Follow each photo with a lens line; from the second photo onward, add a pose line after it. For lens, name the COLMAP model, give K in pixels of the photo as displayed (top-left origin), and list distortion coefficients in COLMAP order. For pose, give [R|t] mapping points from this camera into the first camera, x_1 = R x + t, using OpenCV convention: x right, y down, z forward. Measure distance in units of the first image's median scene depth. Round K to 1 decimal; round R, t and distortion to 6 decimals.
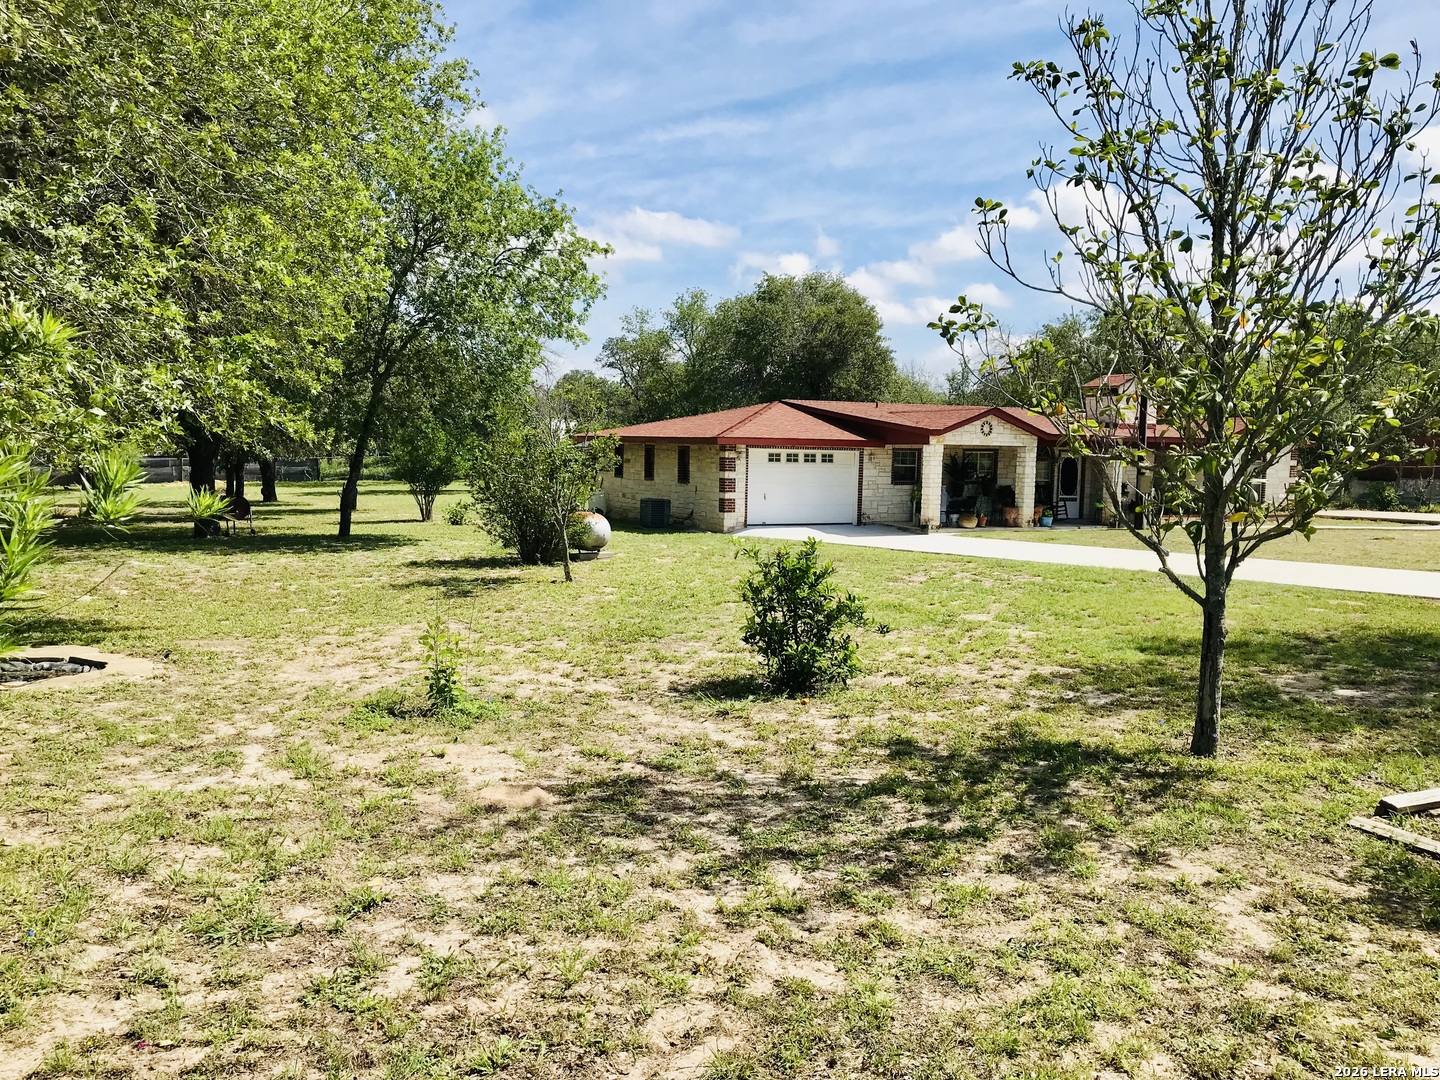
lens RADIAL K [[1175.2, 0, 715.1], [0, 1175.2, 543.6], [0, 0, 1]] dist [0.057449, -0.063475]
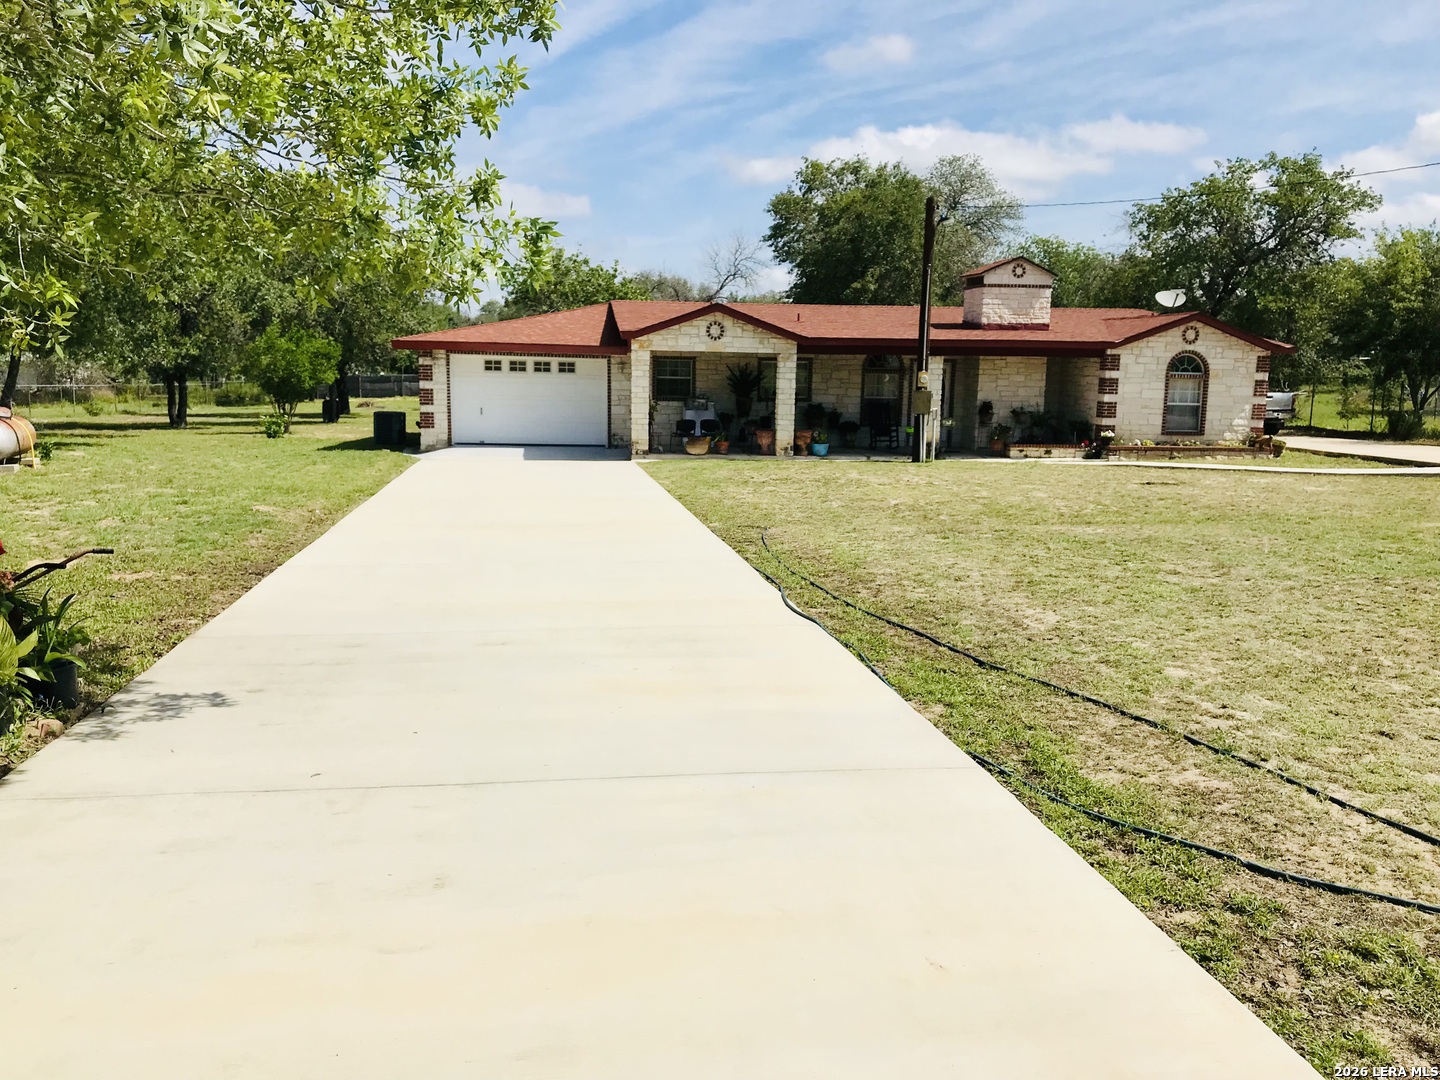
lens RADIAL K [[1182.1, 0, 722.8], [0, 1182.1, 547.2], [0, 0, 1]] dist [0.020563, -0.000044]
pose [[0.929238, 0.054396, -0.365455, 1.589300], [-0.029751, 0.996907, 0.072738, -0.026541], [0.368282, -0.056718, 0.927982, 0.731516]]
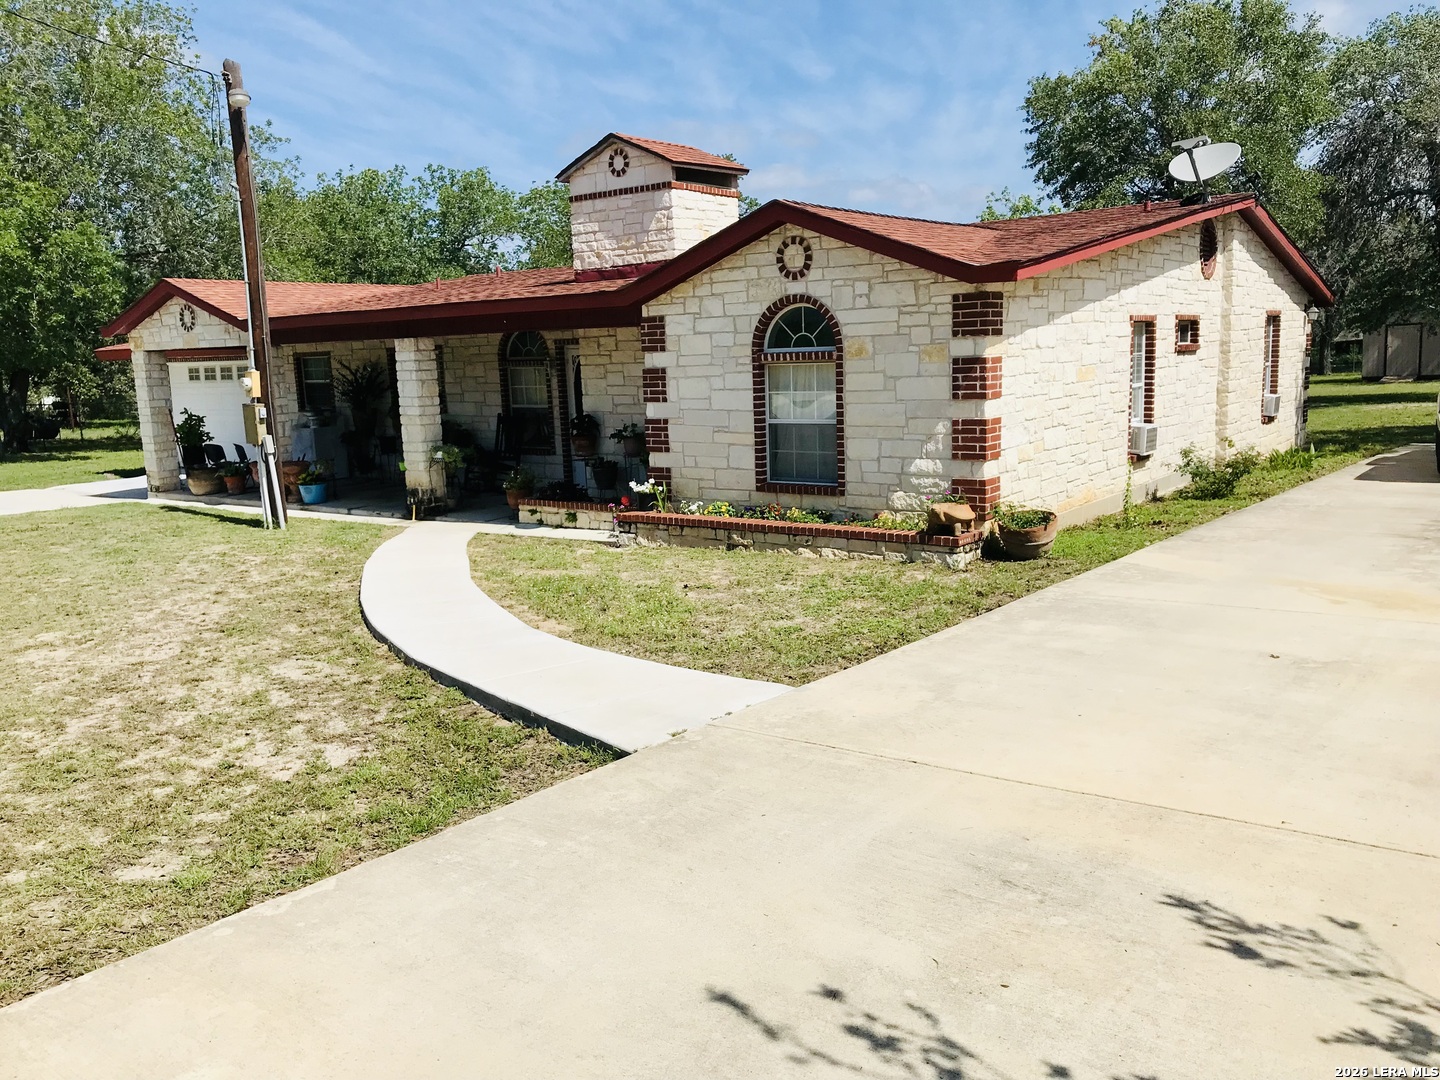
lens RADIAL K [[1147.3, 0, 718.1], [0, 1147.3, 553.3], [0, 0, 1]] dist [0.058279, -0.005025]
pose [[0.423549, 0.123346, -0.897436, 2.486556], [-0.027351, 0.991976, 0.123431, -0.183715], [0.905460, -0.027733, 0.423524, 2.935074]]
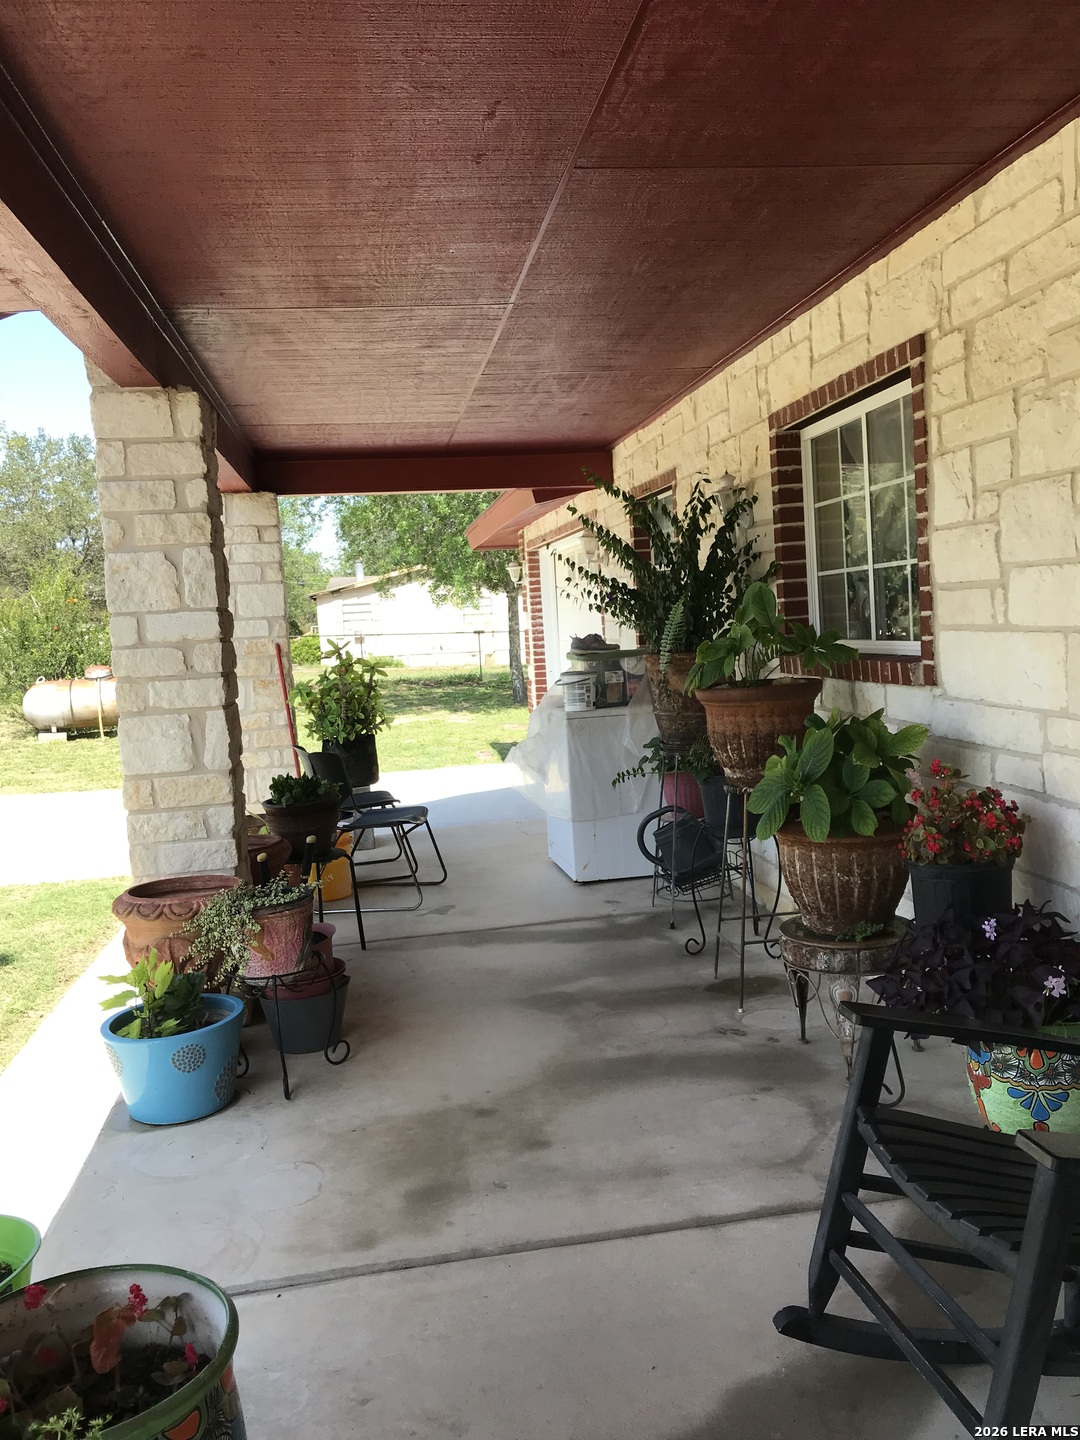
lens RADIAL K [[1179.1, 0, 534.6], [0, 1179.1, 716.2], [0, 0, 1]] dist [0.004146, -0.006578]
pose [[-0.343226, 0.078856, -0.935937, 1.130547], [-0.022540, 0.995491, 0.092140, -0.187220], [0.938983, 0.052721, -0.339901, 3.304006]]
